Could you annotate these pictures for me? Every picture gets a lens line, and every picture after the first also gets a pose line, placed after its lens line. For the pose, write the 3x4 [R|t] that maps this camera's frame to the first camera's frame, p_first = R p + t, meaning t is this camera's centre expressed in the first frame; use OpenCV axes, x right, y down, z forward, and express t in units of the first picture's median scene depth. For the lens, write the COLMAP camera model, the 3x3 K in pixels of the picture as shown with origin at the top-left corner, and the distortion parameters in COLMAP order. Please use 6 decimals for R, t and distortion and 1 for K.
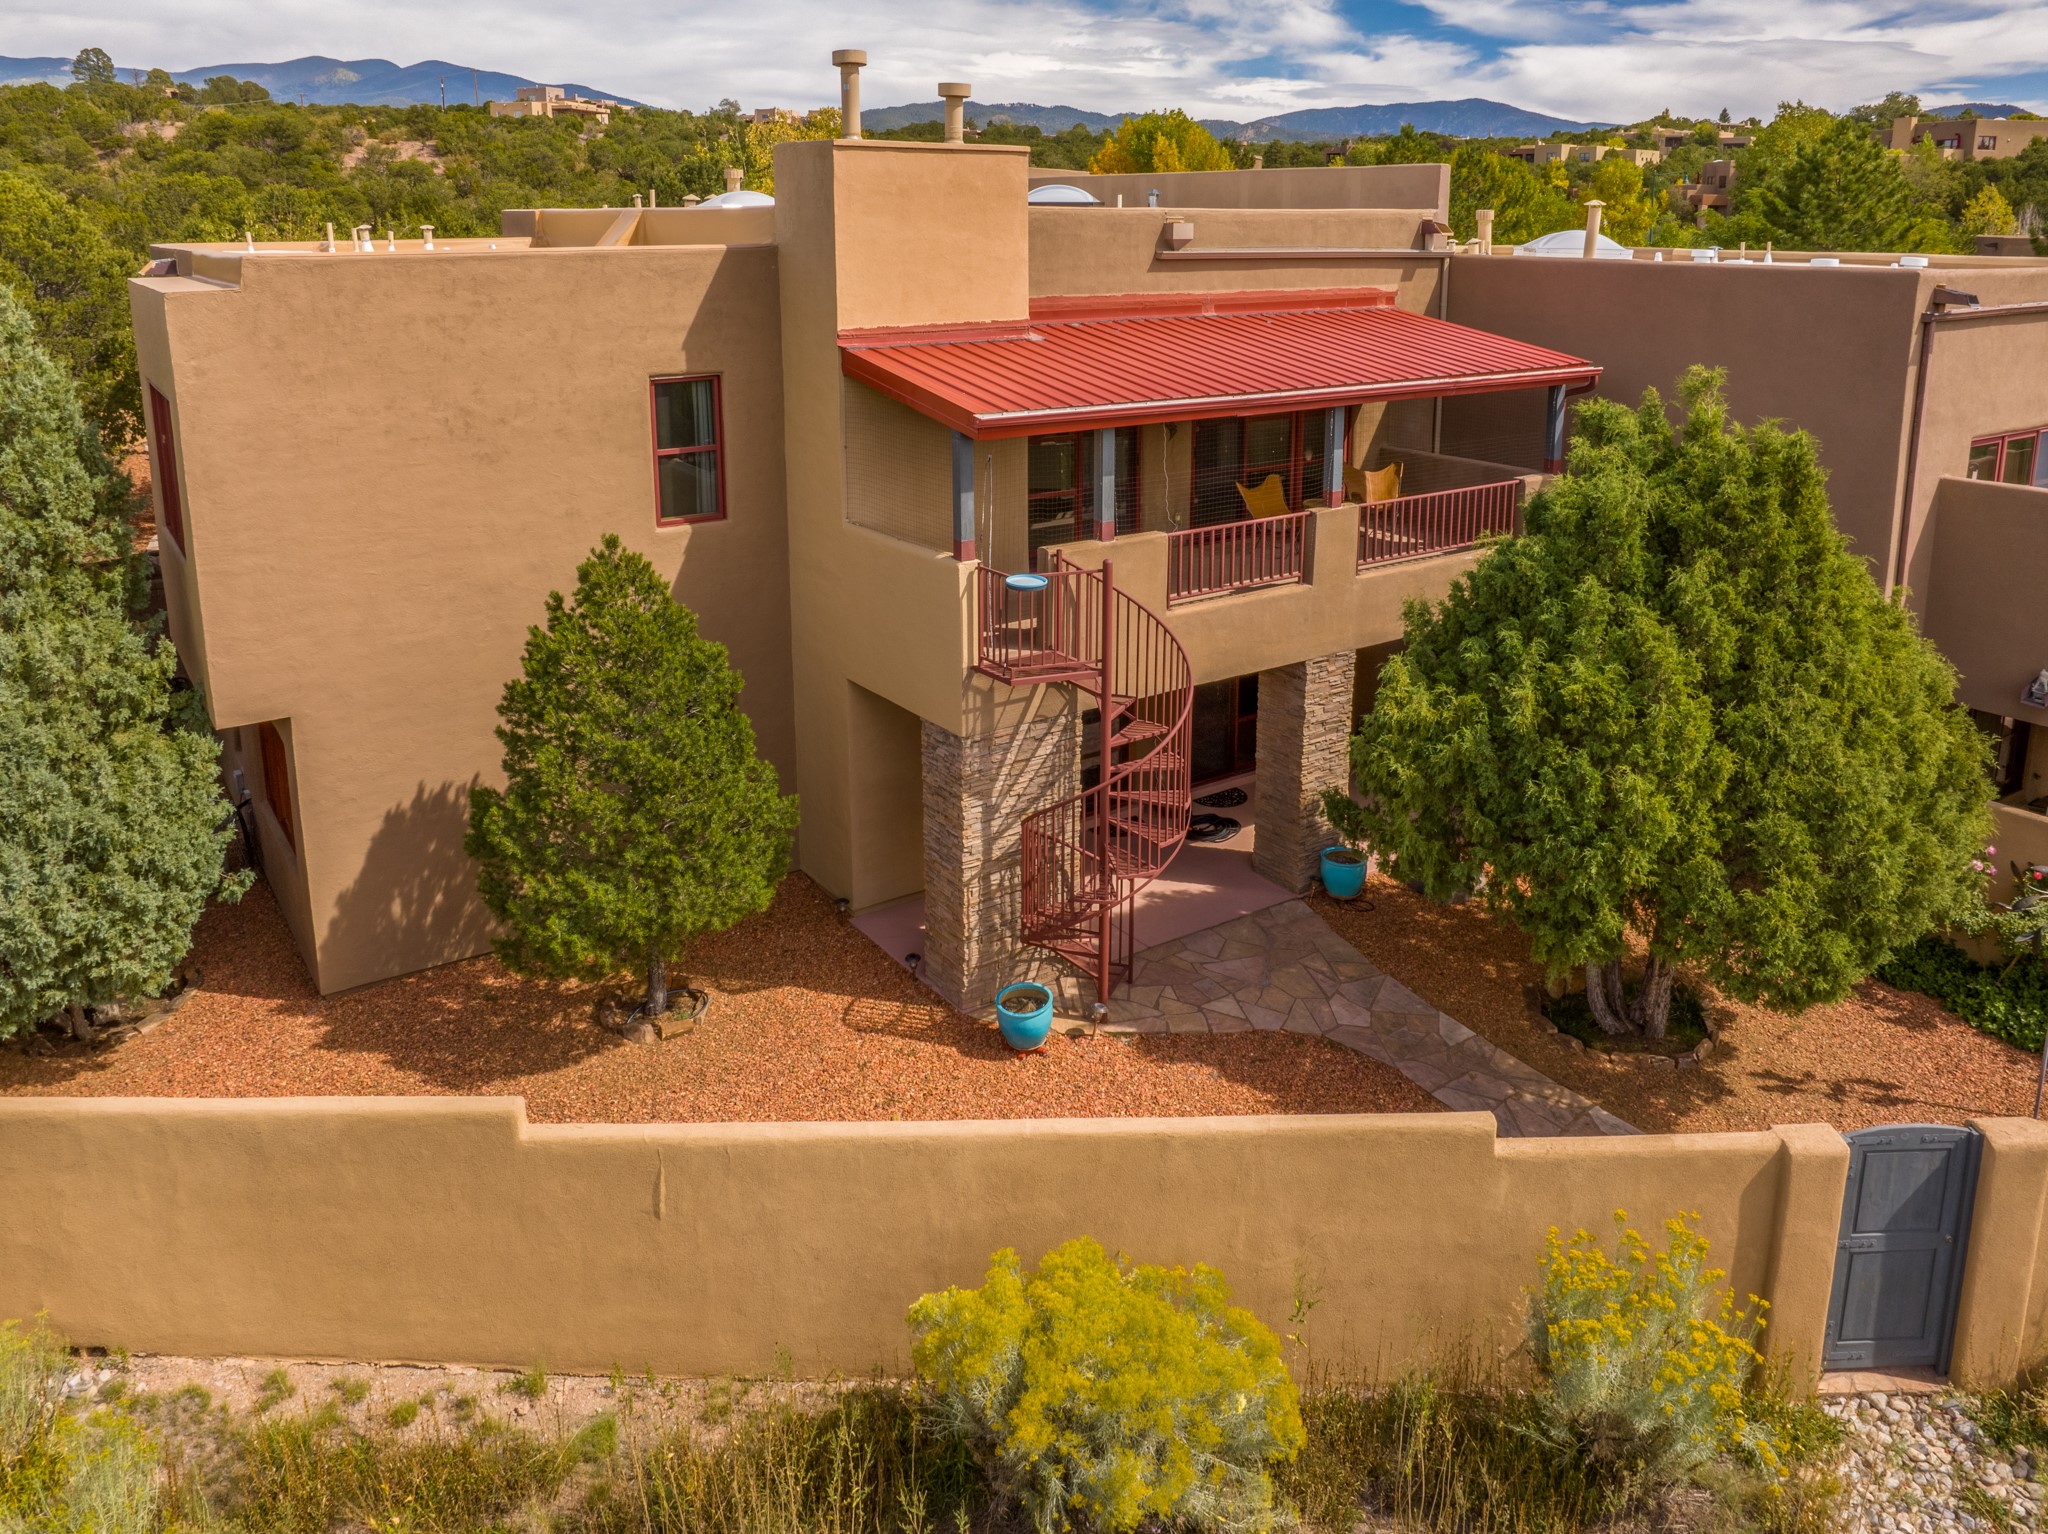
lens RADIAL K [[1510.1, 0, 1042.1], [0, 1510.1, 508.4], [0, 0, 1]] dist [-0.042569, 0.001559]
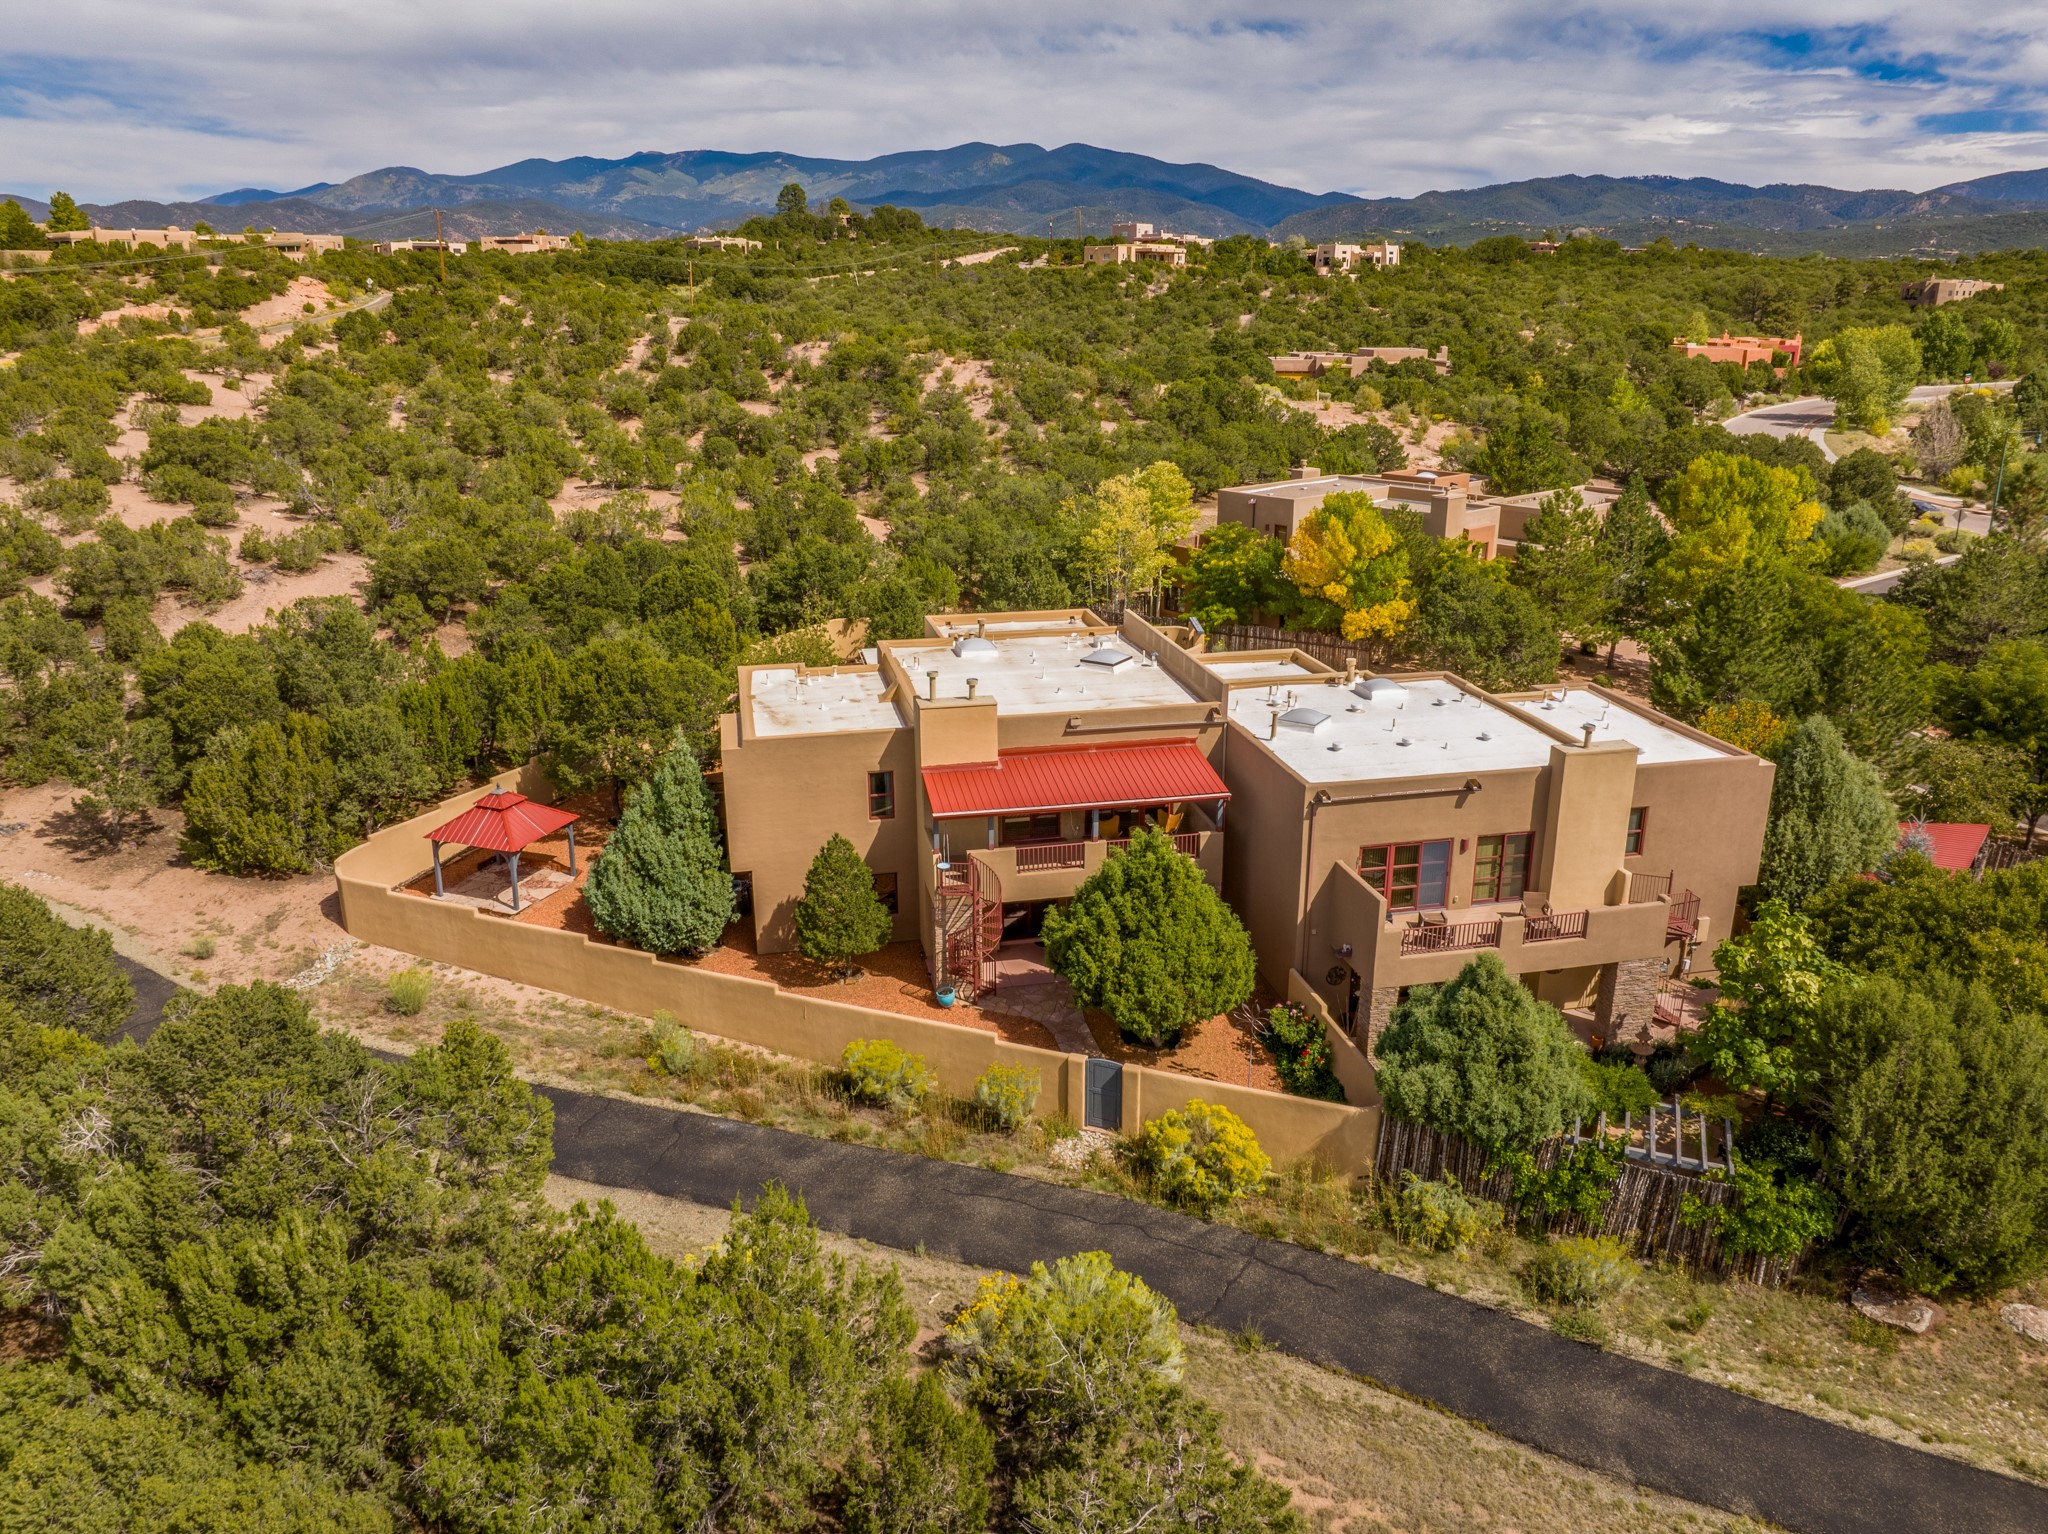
lens RADIAL K [[1450.1, 0, 1035.0], [0, 1450.1, 728.9], [0, 0, 1]] dist [-0.048300, 0.041054]
pose [[0.920871, 0.111309, -0.373640, 1.251135], [-0.072628, 0.990579, 0.116100, -0.596123], [0.383043, -0.079777, 0.920279, -1.707092]]
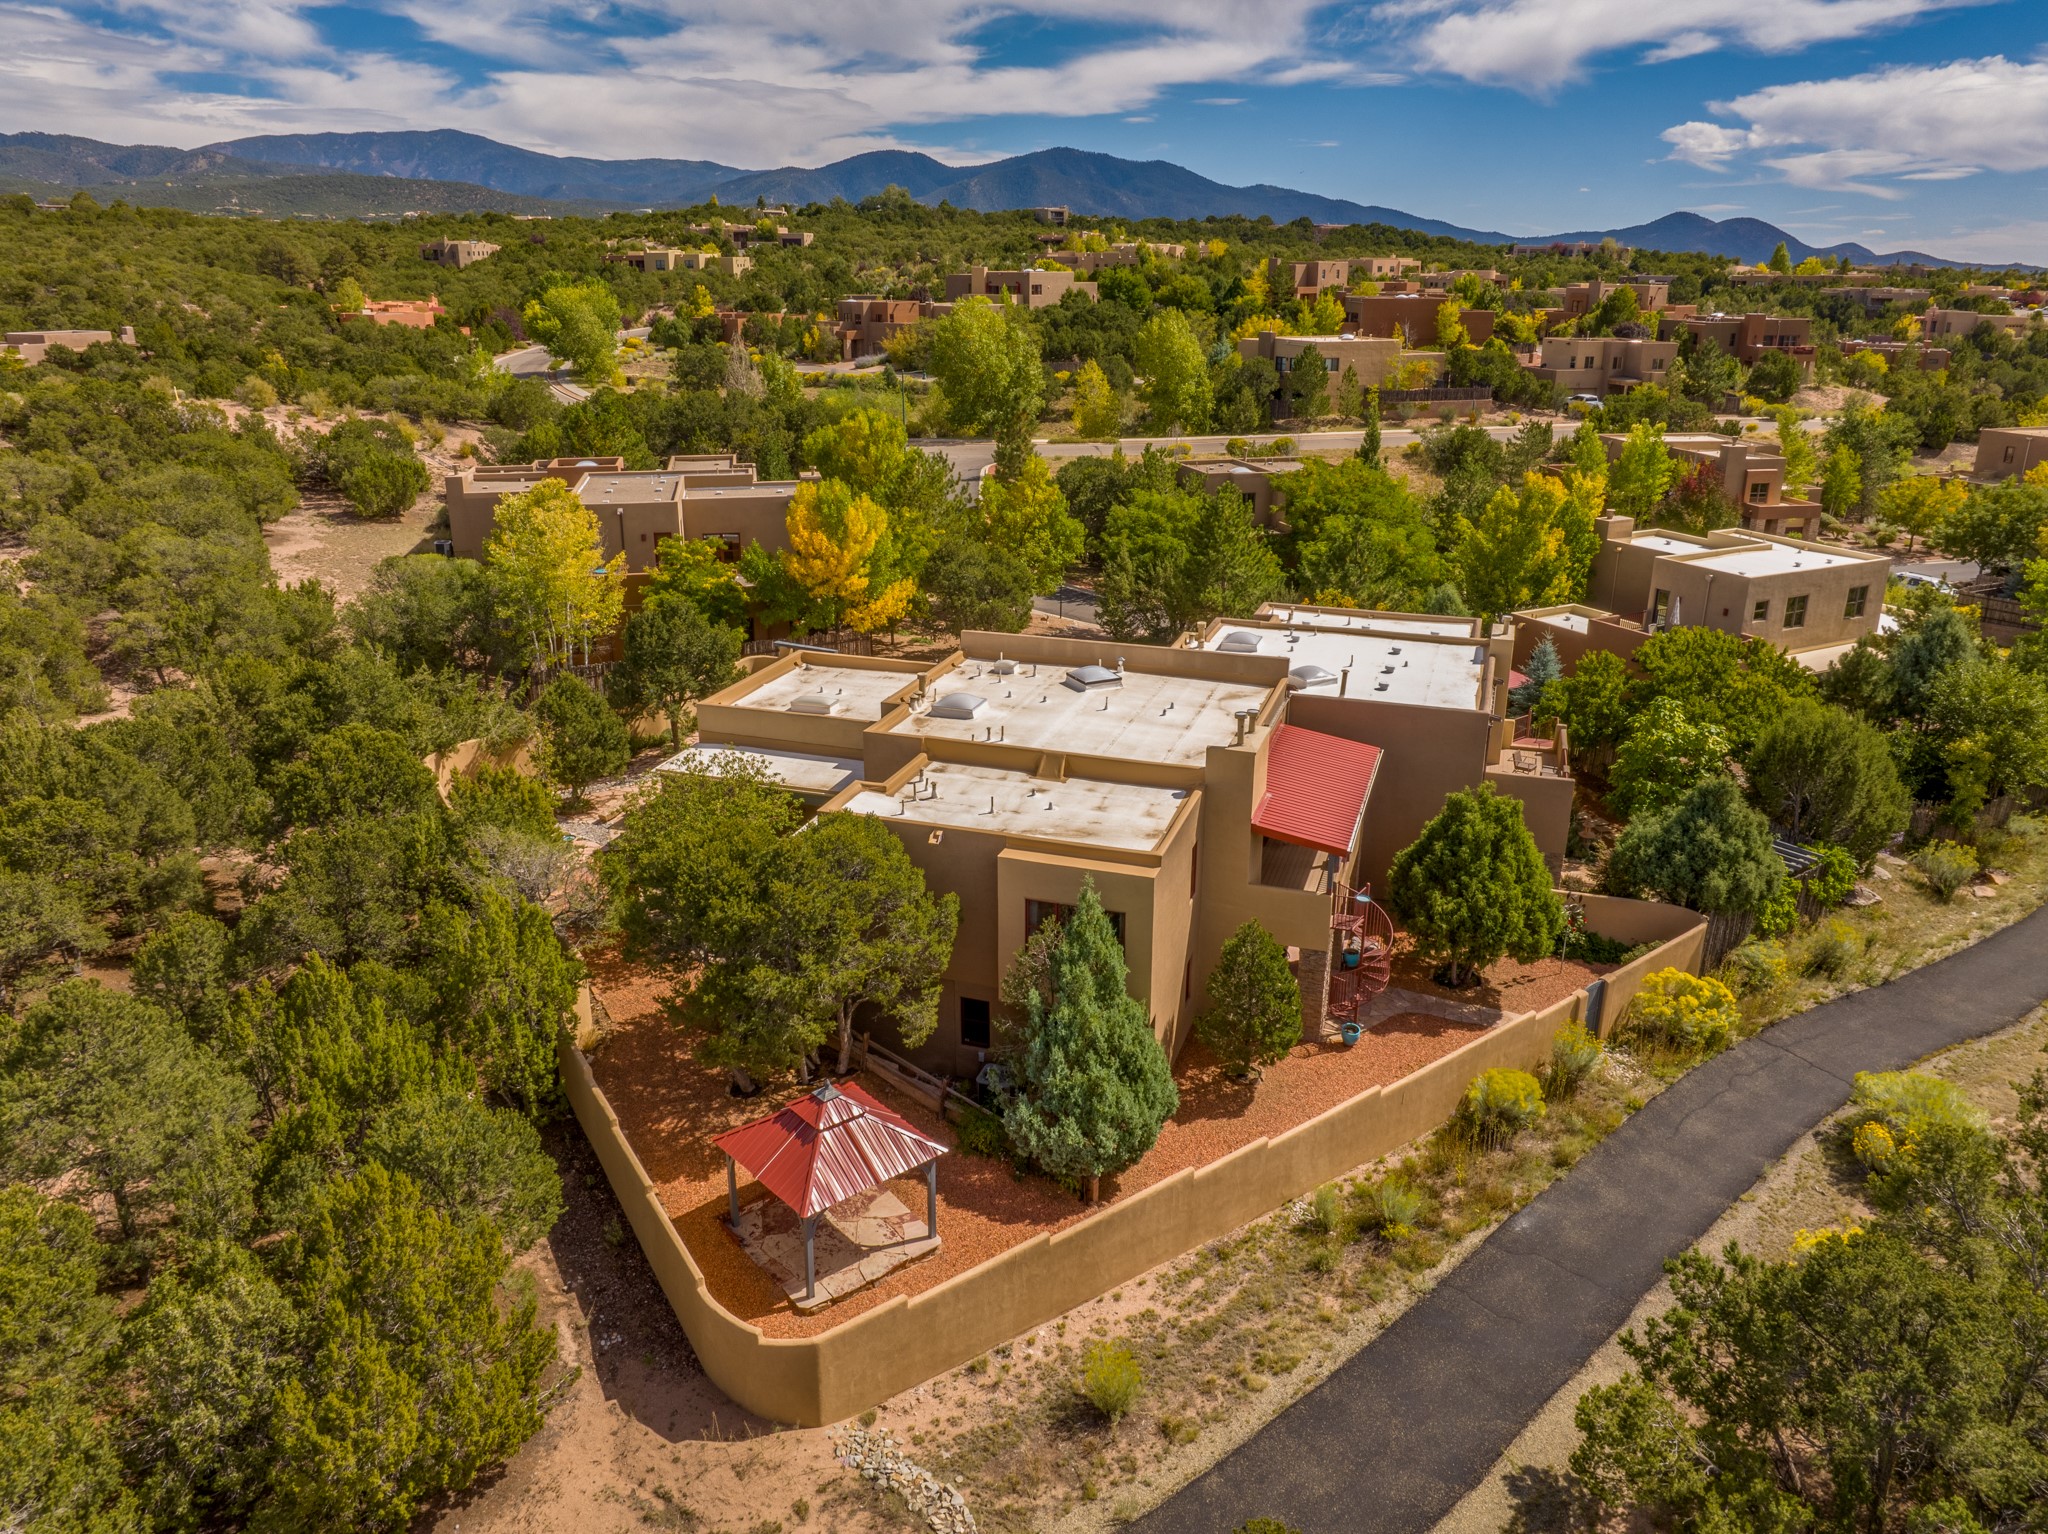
lens RADIAL K [[1450.1, 0, 1035.0], [0, 1450.1, 728.9], [0, 0, 1]] dist [-0.048300, 0.041054]
pose [[0.803632, -0.183618, 0.566092, -2.094646], [0.109507, 0.980595, 0.162609, -0.818604], [-0.584965, -0.068687, 0.808145, -0.942816]]
